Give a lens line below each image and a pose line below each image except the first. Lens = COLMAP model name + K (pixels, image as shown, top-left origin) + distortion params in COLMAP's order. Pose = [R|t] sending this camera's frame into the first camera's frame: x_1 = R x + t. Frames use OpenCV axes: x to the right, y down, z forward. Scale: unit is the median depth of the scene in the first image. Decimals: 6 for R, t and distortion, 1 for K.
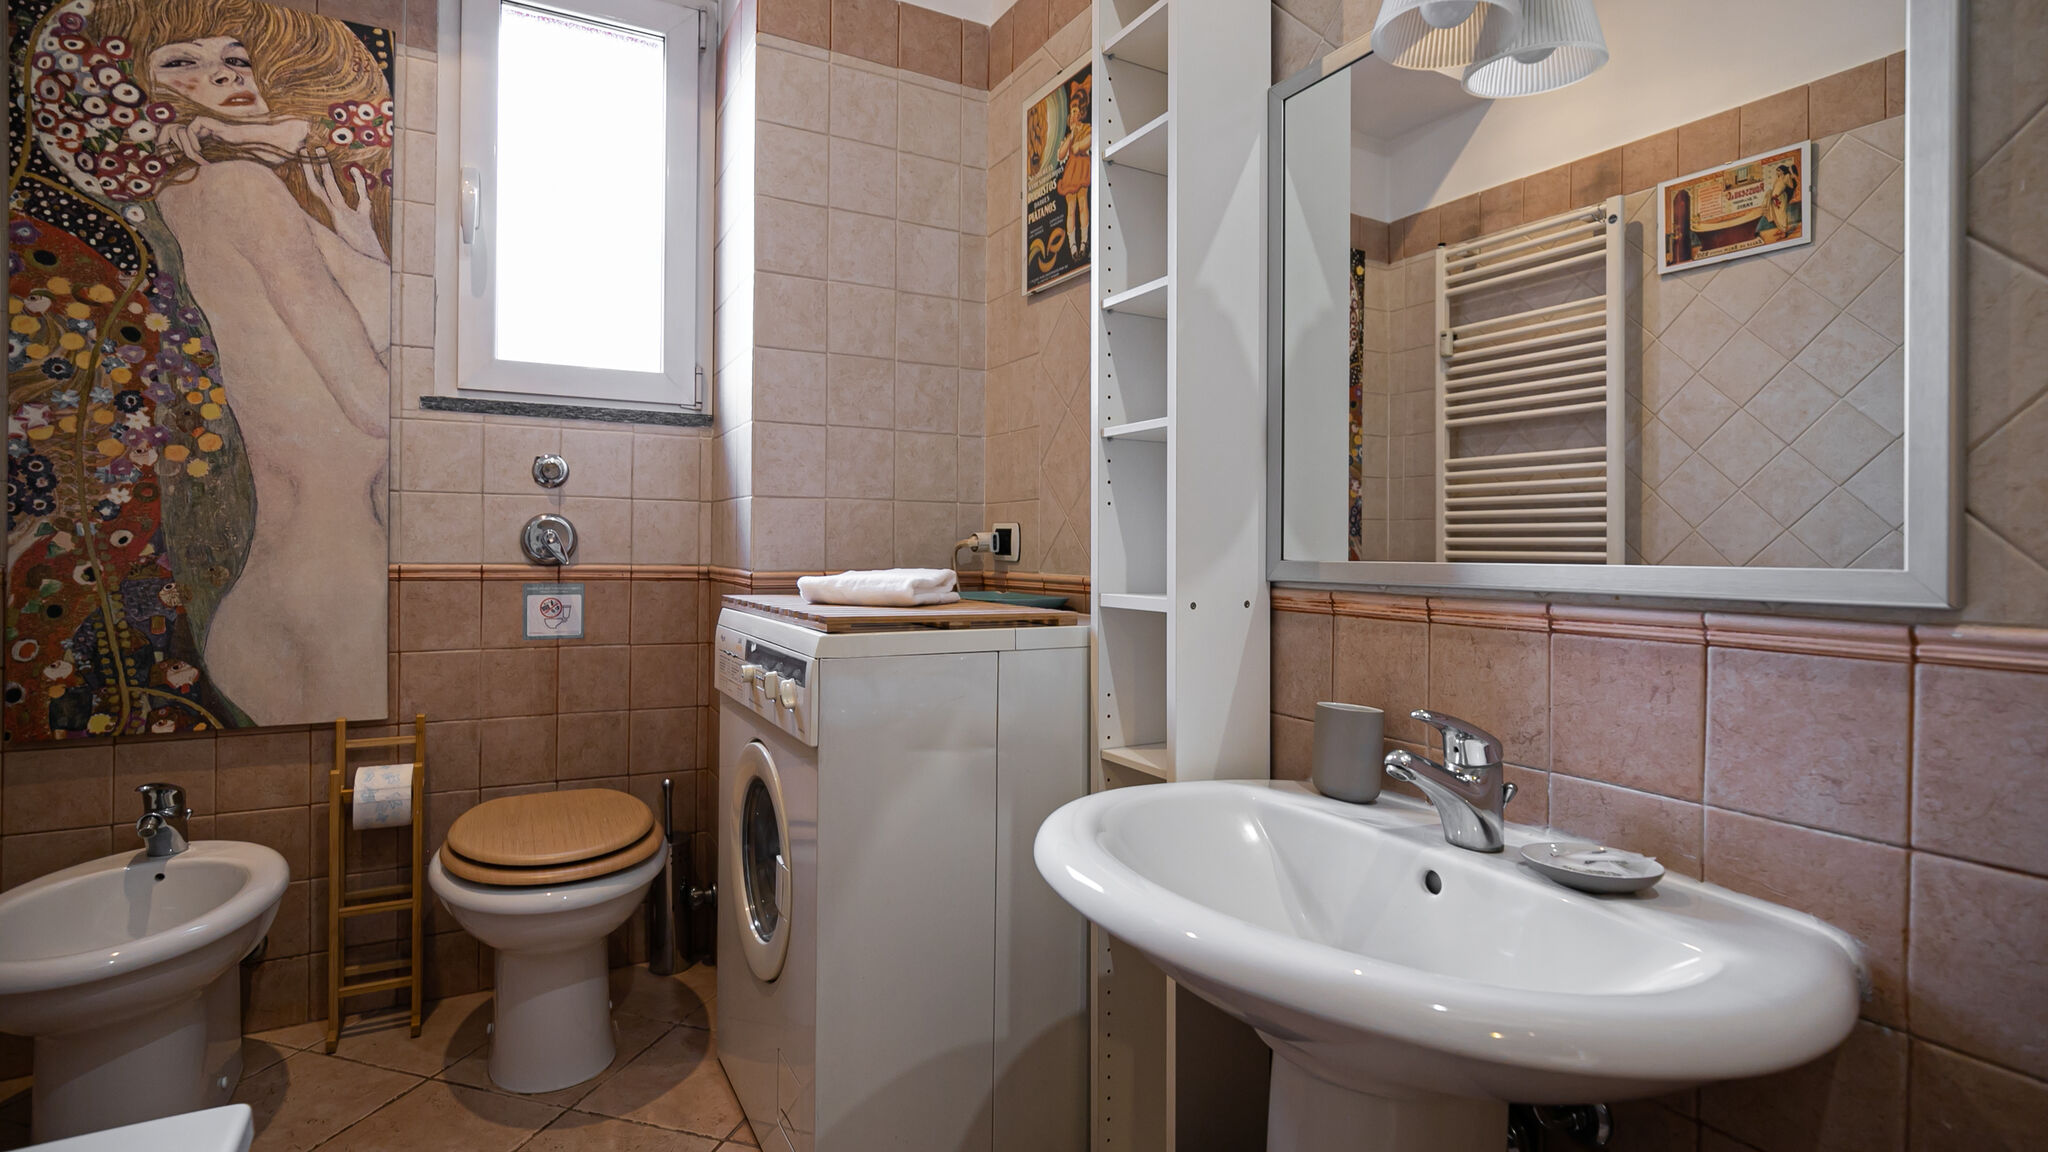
lens RADIAL K [[966.8, 0, 1024.0], [0, 966.8, 576.0], [0, 0, 1]] dist [-0.016074, 0.006593]
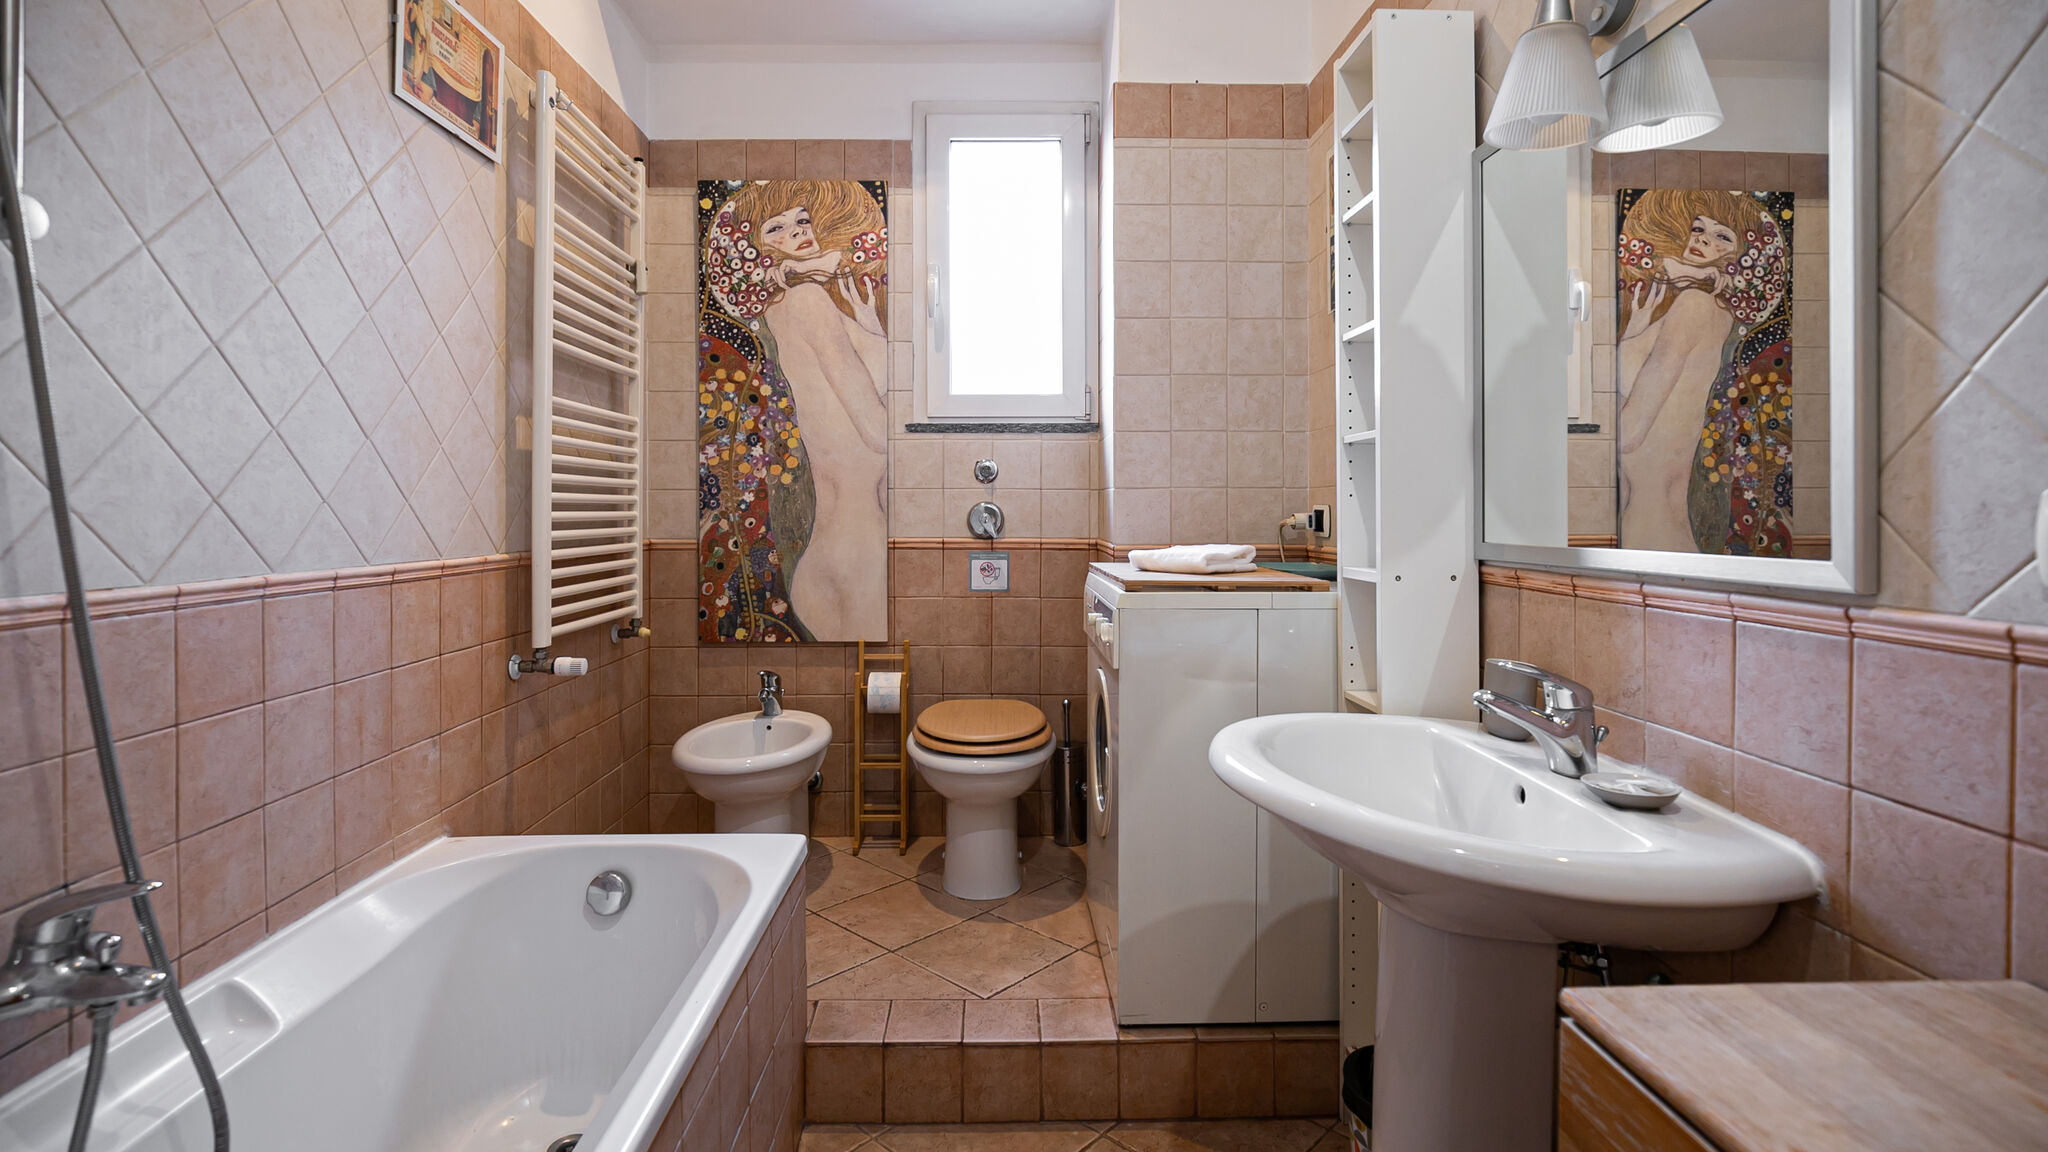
lens RADIAL K [[934.1, 0, 1024.0], [0, 934.1, 576.0], [0, 0, 1]] dist [0.001114, 0.000008]
pose [[0.891824, 0.021863, -0.451854, 0.206264], [-0.004849, 0.999236, 0.038776, -0.012031], [0.452356, -0.032390, 0.891249, -0.221948]]
